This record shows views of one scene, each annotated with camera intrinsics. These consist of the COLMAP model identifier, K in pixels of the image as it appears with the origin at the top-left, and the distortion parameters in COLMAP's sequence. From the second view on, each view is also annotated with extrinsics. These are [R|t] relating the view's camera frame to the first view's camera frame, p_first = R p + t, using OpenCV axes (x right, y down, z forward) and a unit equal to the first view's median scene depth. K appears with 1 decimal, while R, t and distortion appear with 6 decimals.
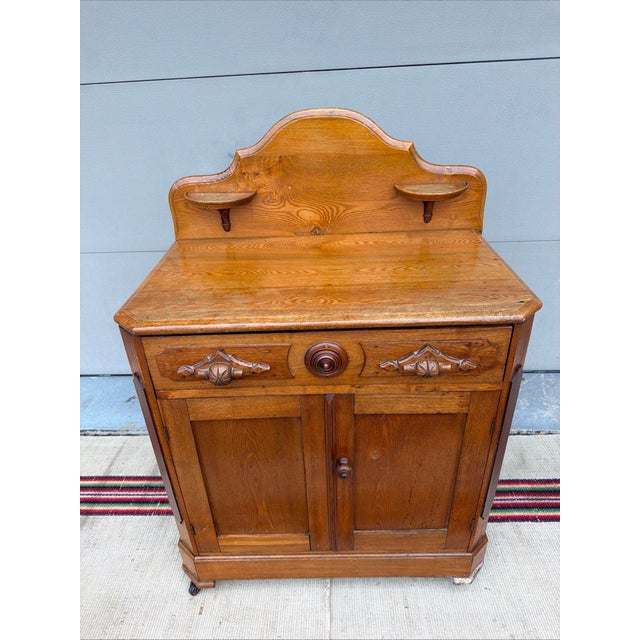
lens RADIAL K [[459.0, 0, 319.8], [0, 459.0, 328.0], [0, 0, 1]] dist [0.041328, -0.062744]
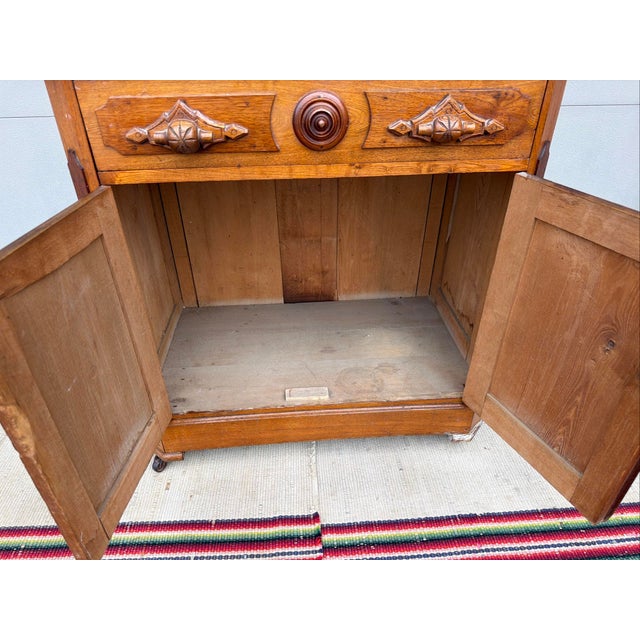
lens RADIAL K [[459.0, 0, 315.3], [0, 459.0, 329.0], [0, 0, 1]] dist [0.041328, -0.062744]
pose [[0.996038, -0.022994, 0.085906, -0.058083], [0.016780, 0.997237, 0.072371, 0.302241], [-0.087332, -0.070643, 0.993671, 0.159087]]
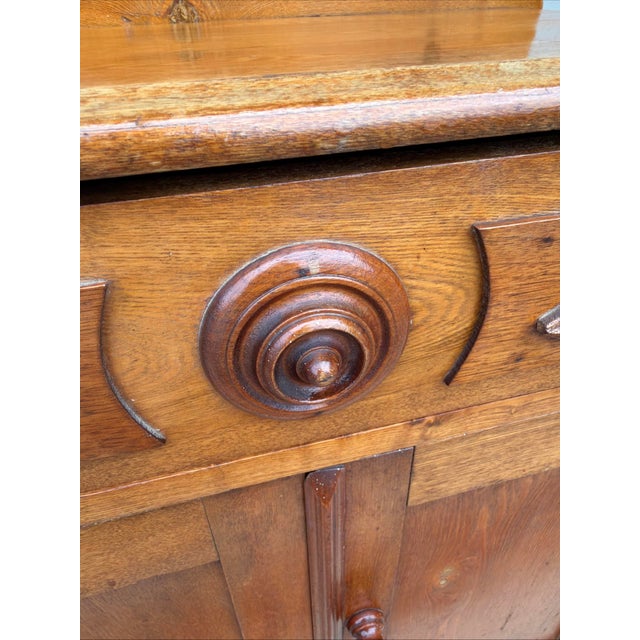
lens RADIAL K [[459.0, 0, 317.0], [0, 459.0, 311.9], [0, 0, 1]] dist [0.041328, -0.062744]
pose [[0.964850, -0.142224, 0.220993, -0.021865], [0.127473, 0.988634, 0.079708, 0.034538], [-0.229817, -0.048736, 0.972013, 0.659935]]
